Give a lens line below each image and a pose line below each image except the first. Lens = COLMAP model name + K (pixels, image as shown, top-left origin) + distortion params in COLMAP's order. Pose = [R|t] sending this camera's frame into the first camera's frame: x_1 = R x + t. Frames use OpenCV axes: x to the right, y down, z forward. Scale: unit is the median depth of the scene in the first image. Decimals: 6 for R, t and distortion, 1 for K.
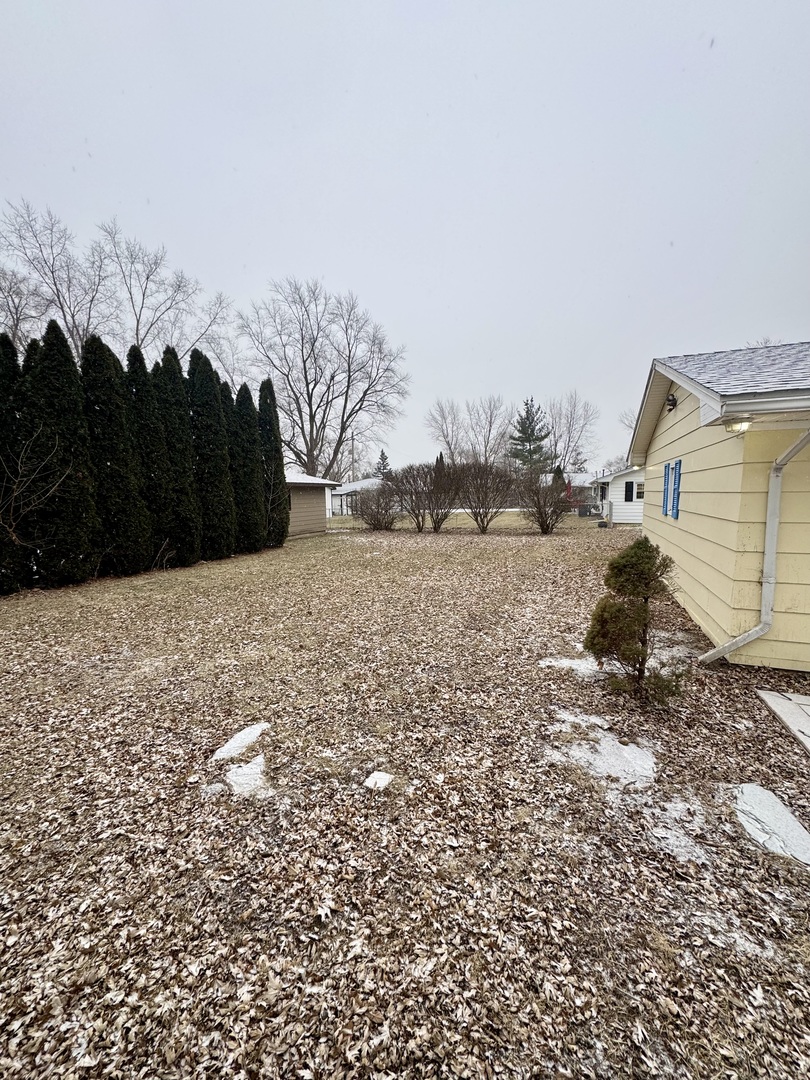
lens RADIAL K [[430.1, 0, 410.0], [0, 430.1, 539.5], [0, 0, 1]] dist [-0.002292, -0.000436]
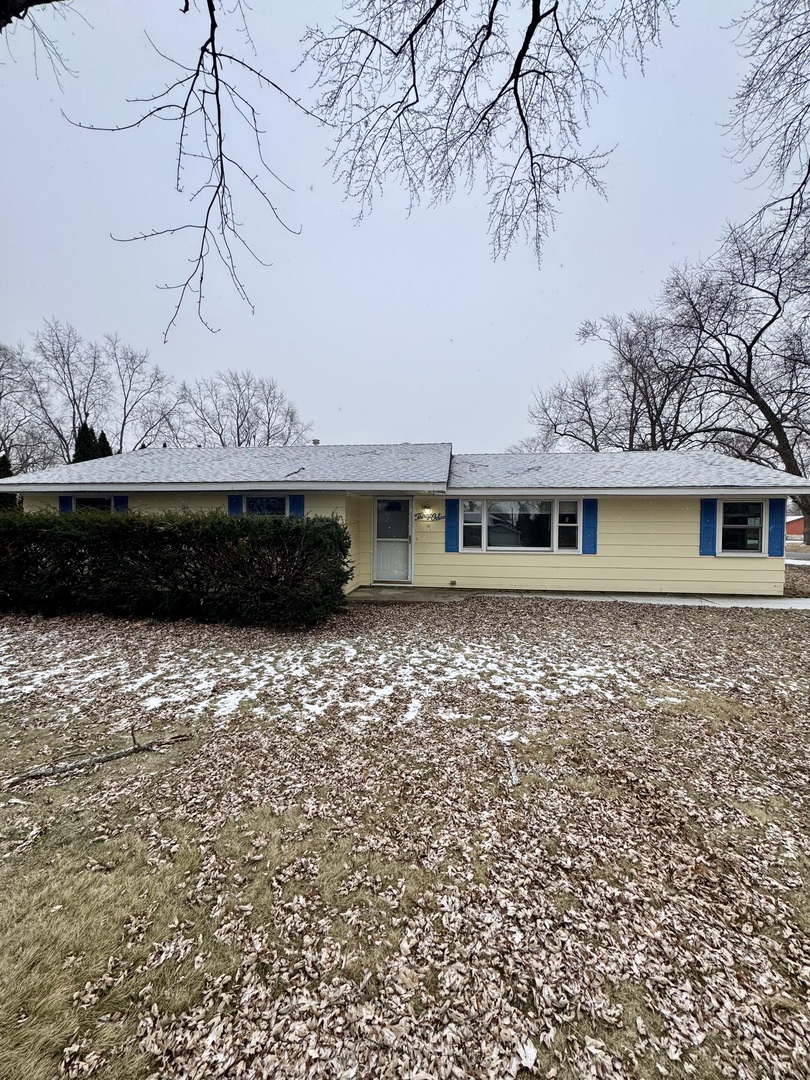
lens RADIAL K [[426.0, 0, 403.3], [0, 426.0, 538.9], [0, 0, 1]] dist [0.000593, -0.000487]
pose [[0.963954, 0.015274, 0.265629, -0.095792], [0.005347, 0.997037, -0.076735, 0.040002], [-0.266014, 0.075389, 0.961017, -0.401810]]
